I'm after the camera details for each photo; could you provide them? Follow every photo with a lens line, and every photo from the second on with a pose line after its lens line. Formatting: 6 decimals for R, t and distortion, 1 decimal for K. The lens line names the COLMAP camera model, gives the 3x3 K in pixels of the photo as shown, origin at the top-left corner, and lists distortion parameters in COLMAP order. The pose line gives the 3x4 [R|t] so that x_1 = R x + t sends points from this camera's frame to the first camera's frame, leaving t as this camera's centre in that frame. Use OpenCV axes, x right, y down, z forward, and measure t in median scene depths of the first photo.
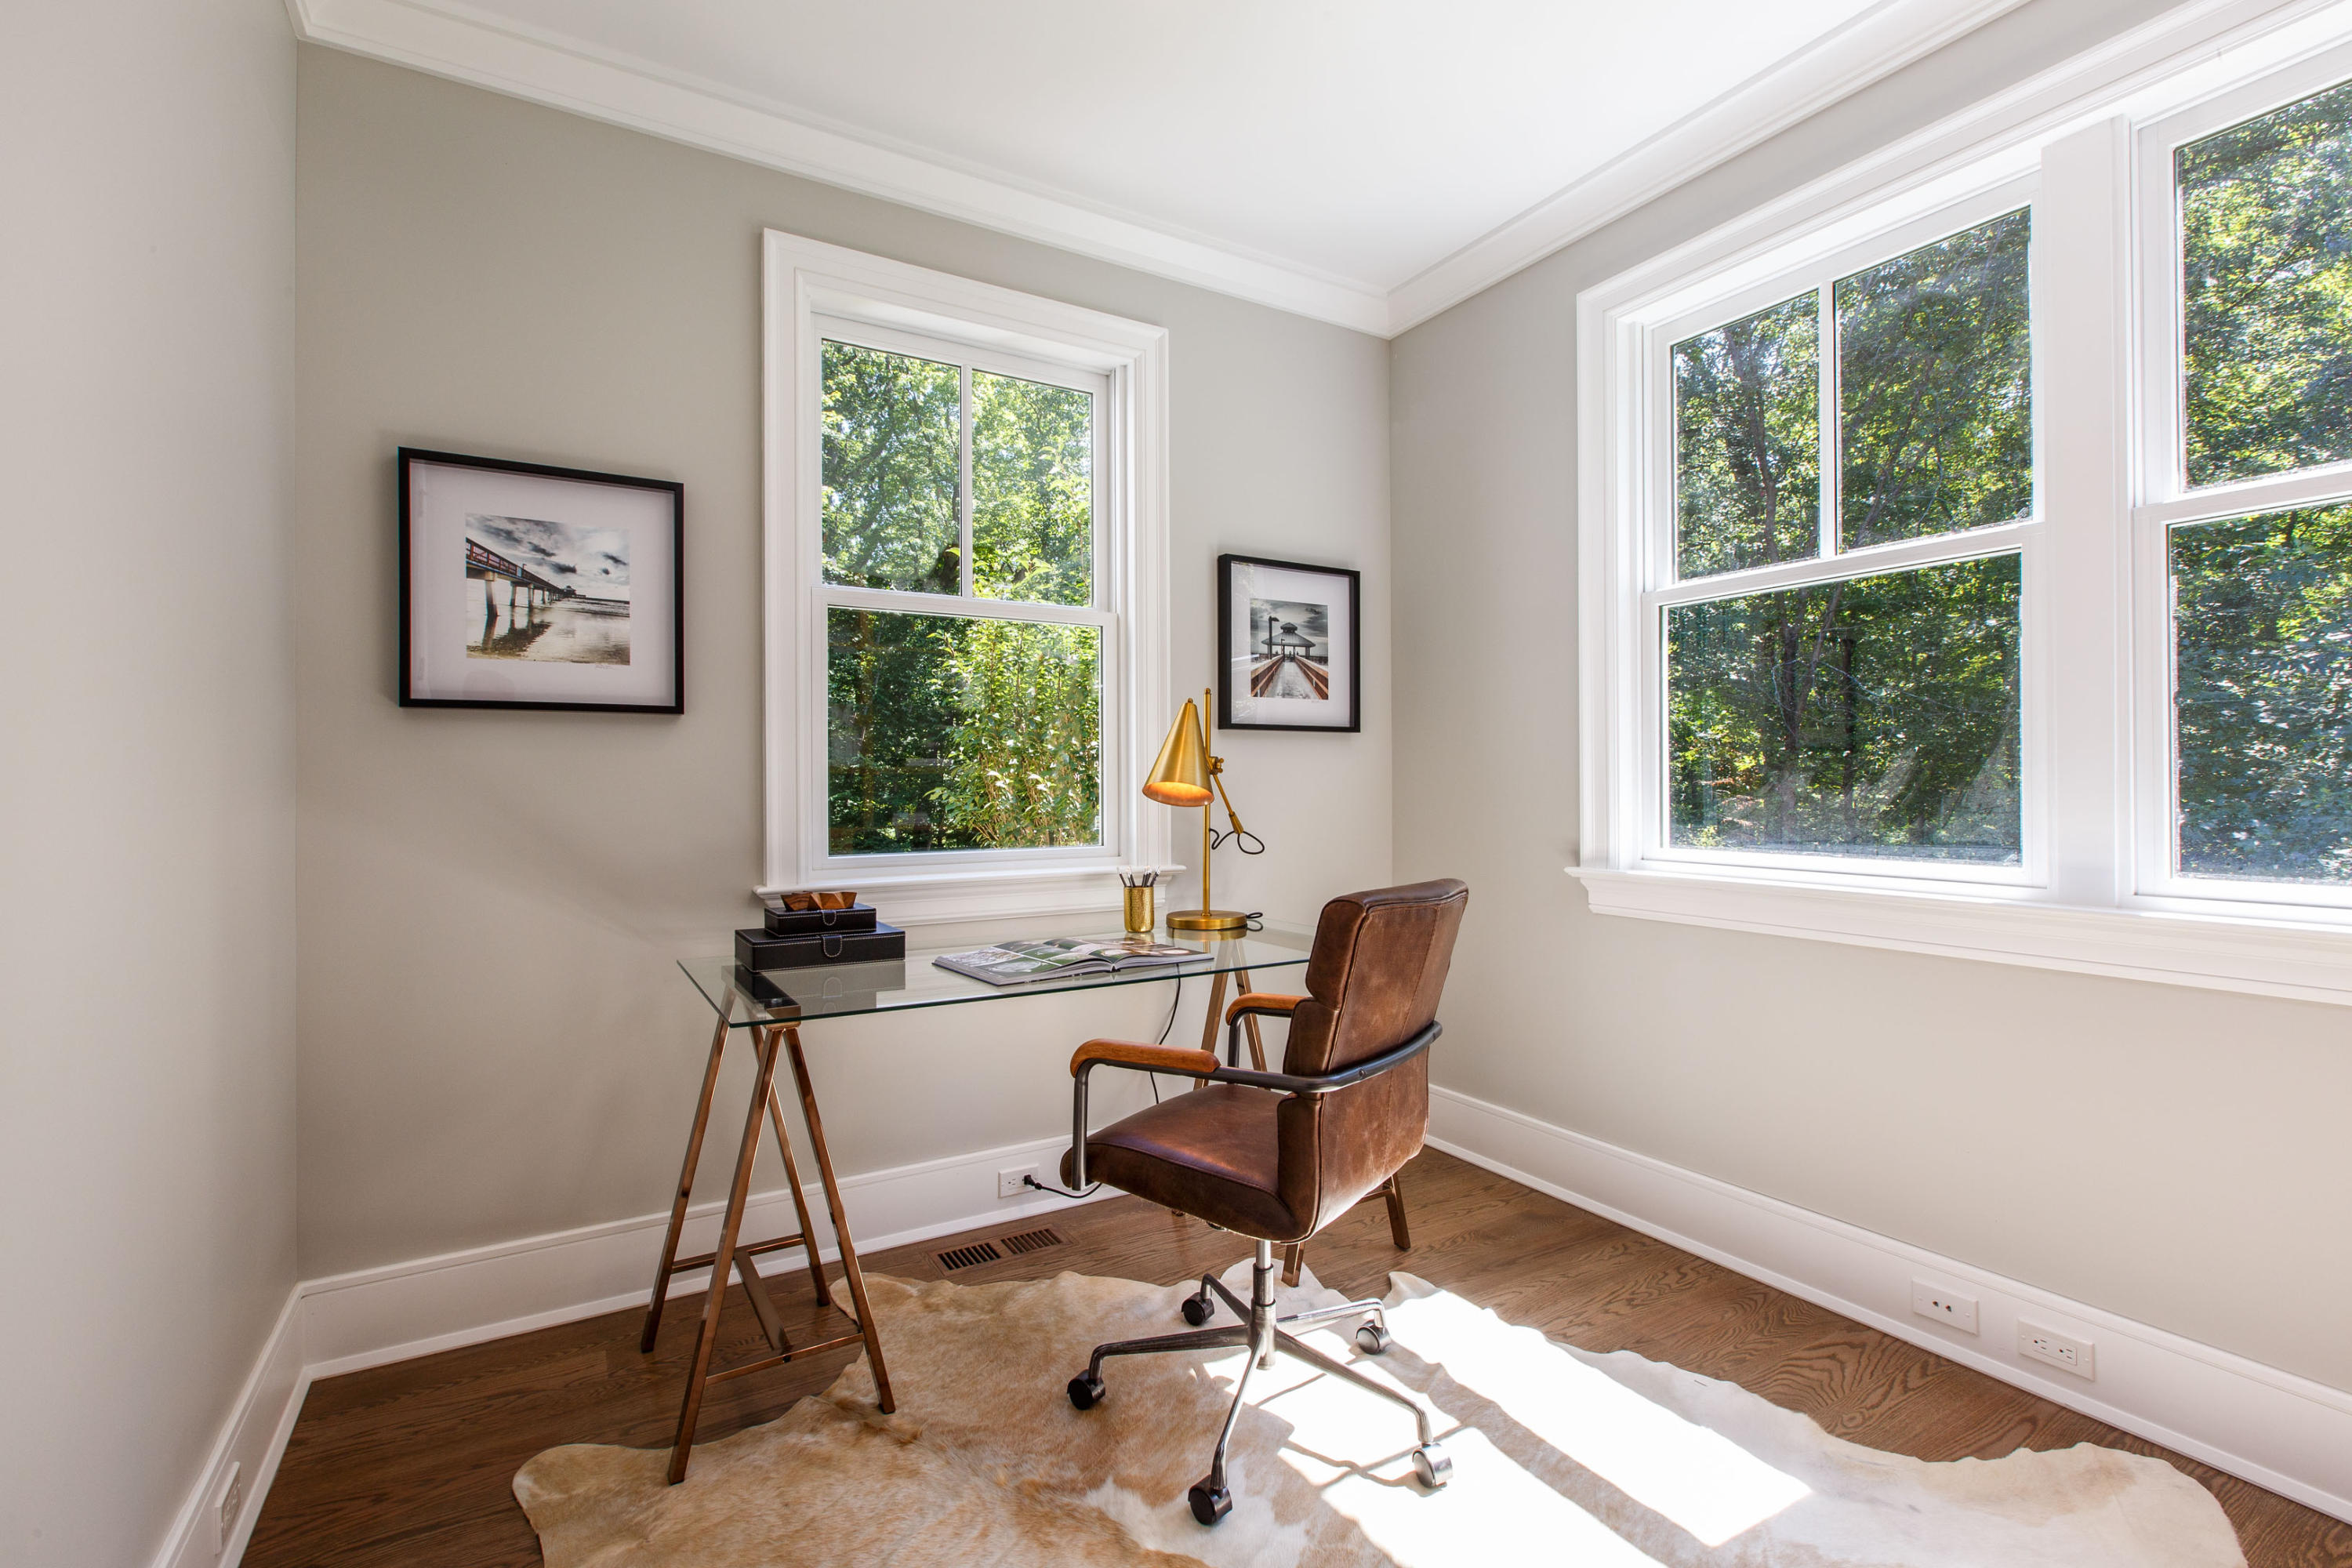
lens RADIAL K [[1078.1, 0, 1176.8], [0, 1078.1, 778.1], [0, 0, 1]] dist [-0.000776, -0.000194]
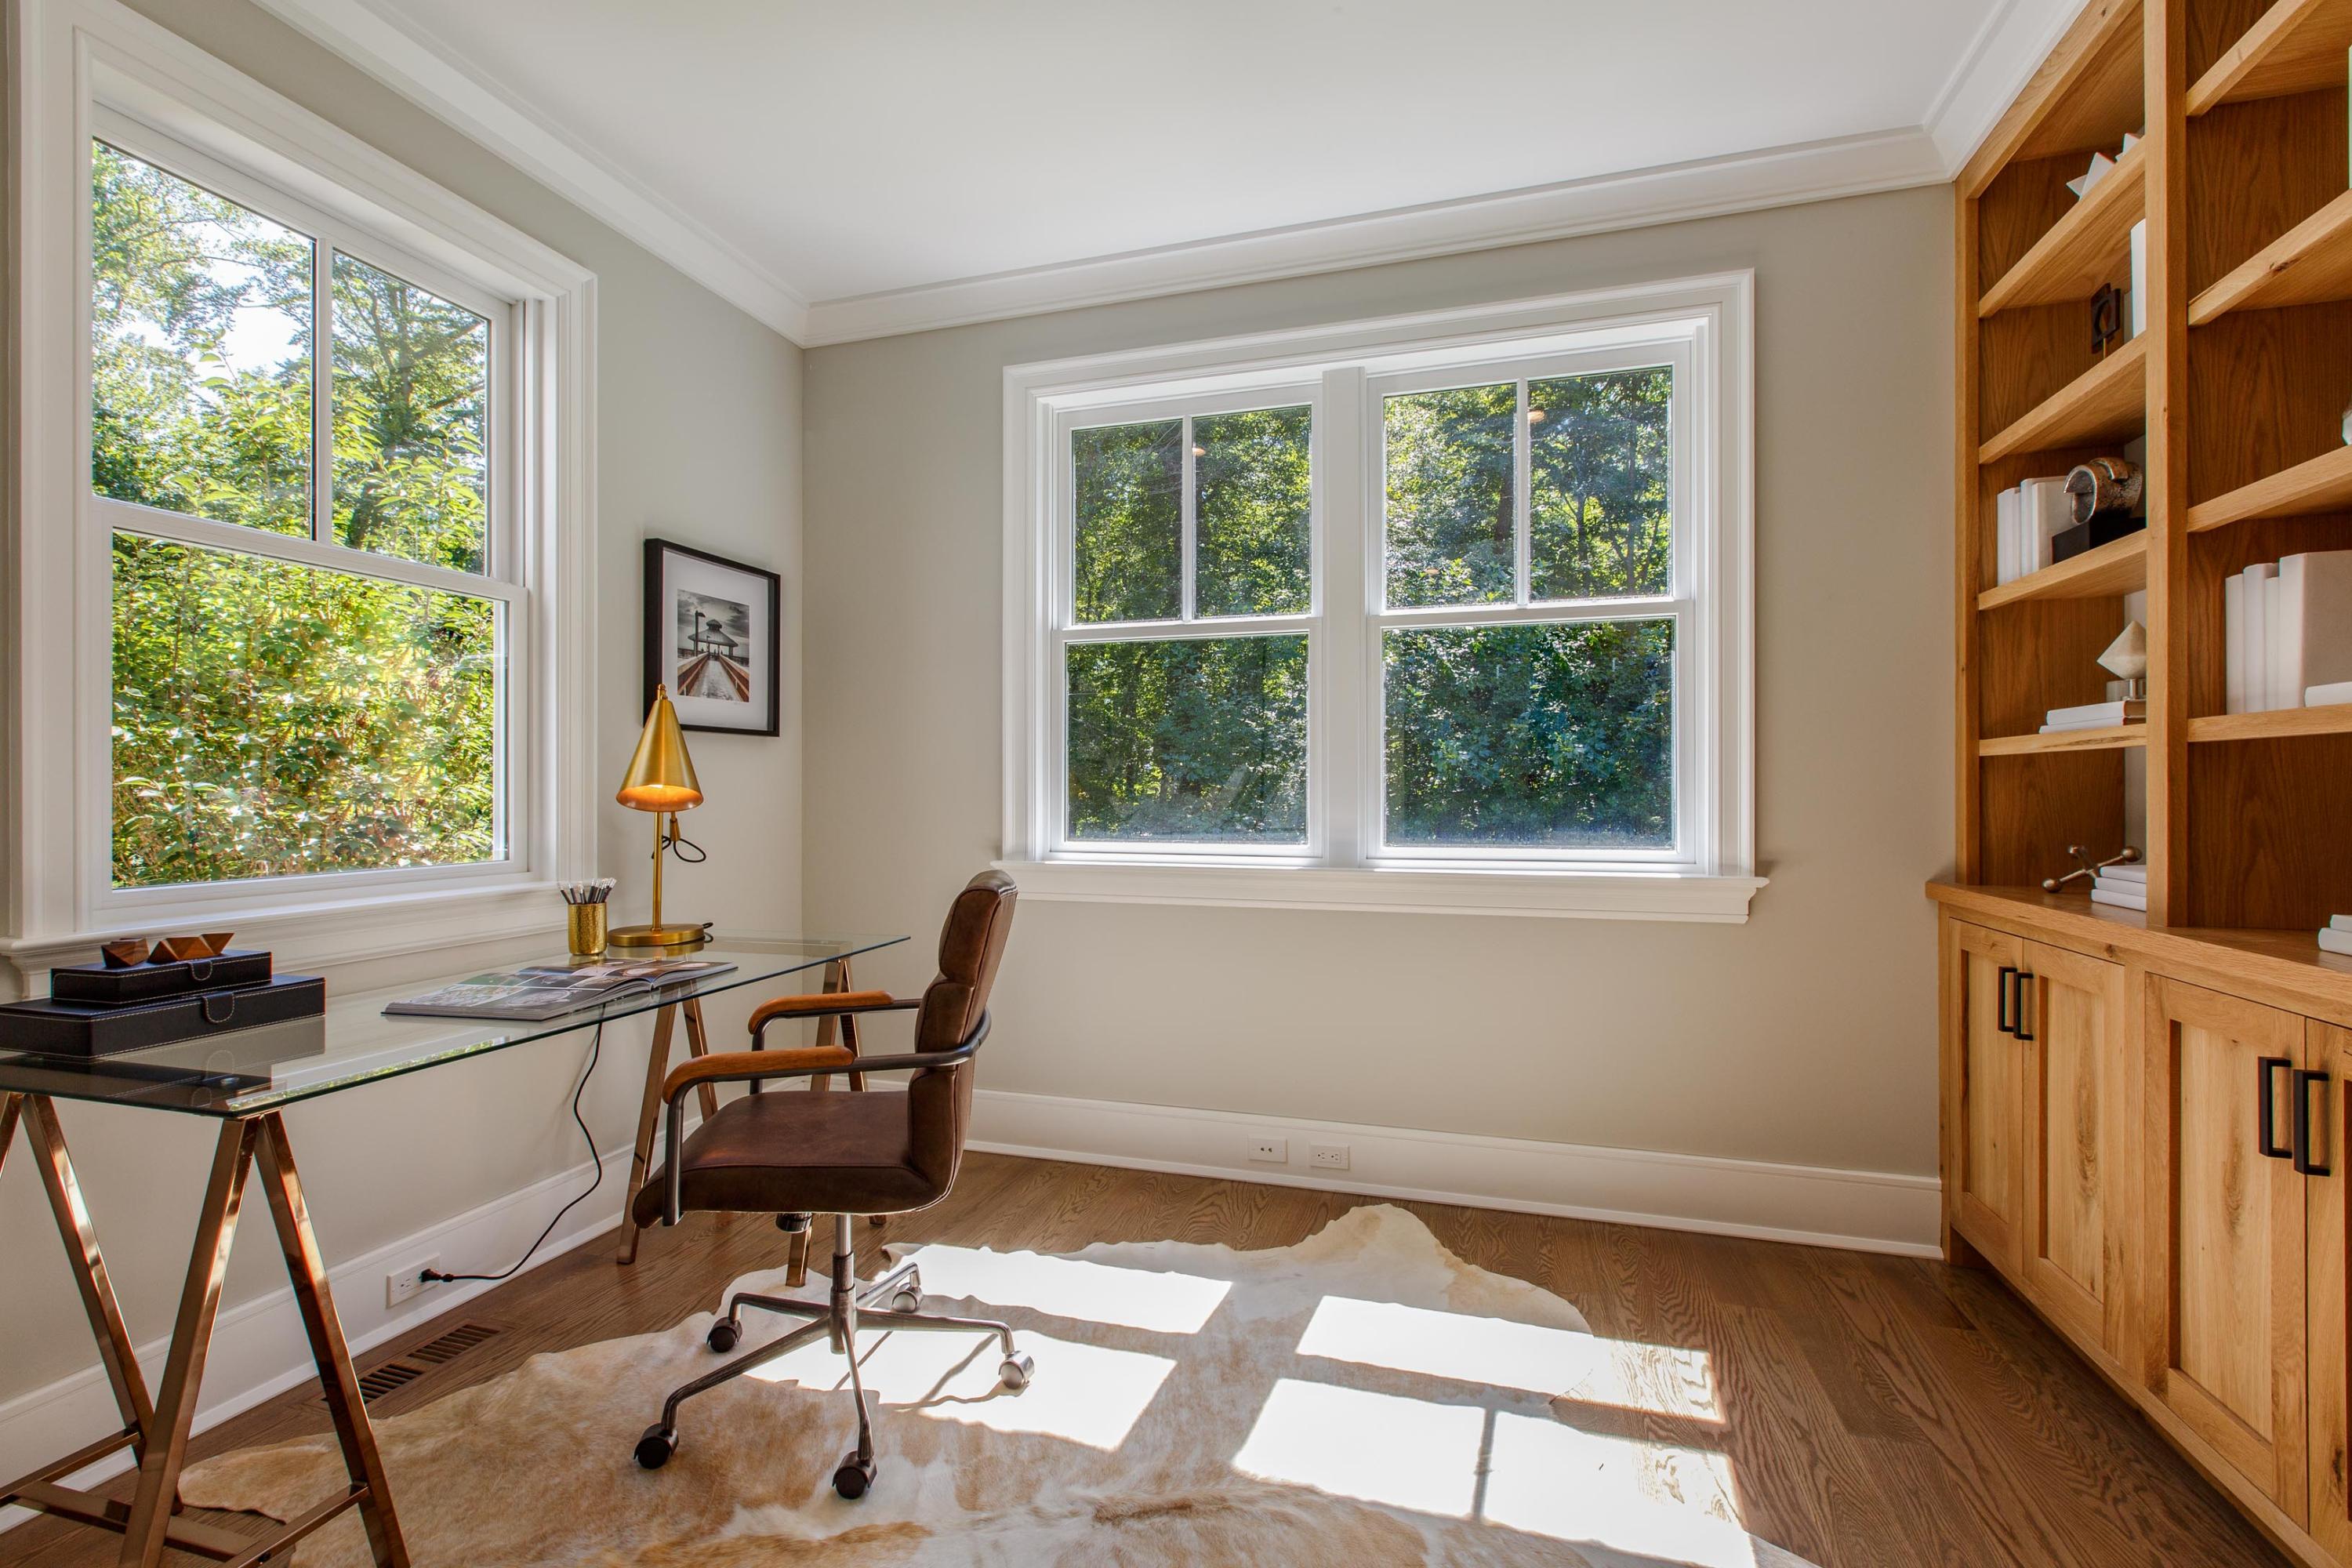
lens RADIAL K [[1078.1, 0, 1205.1], [0, 1078.1, 790.2], [0, 0, 1]] dist [-0.000776, -0.000194]
pose [[0.720382, 0.001864, 0.693575, -0.311127], [-0.004253, 0.999989, 0.001730, 0.004414], [-0.693565, -0.004196, 0.720382, 0.013800]]
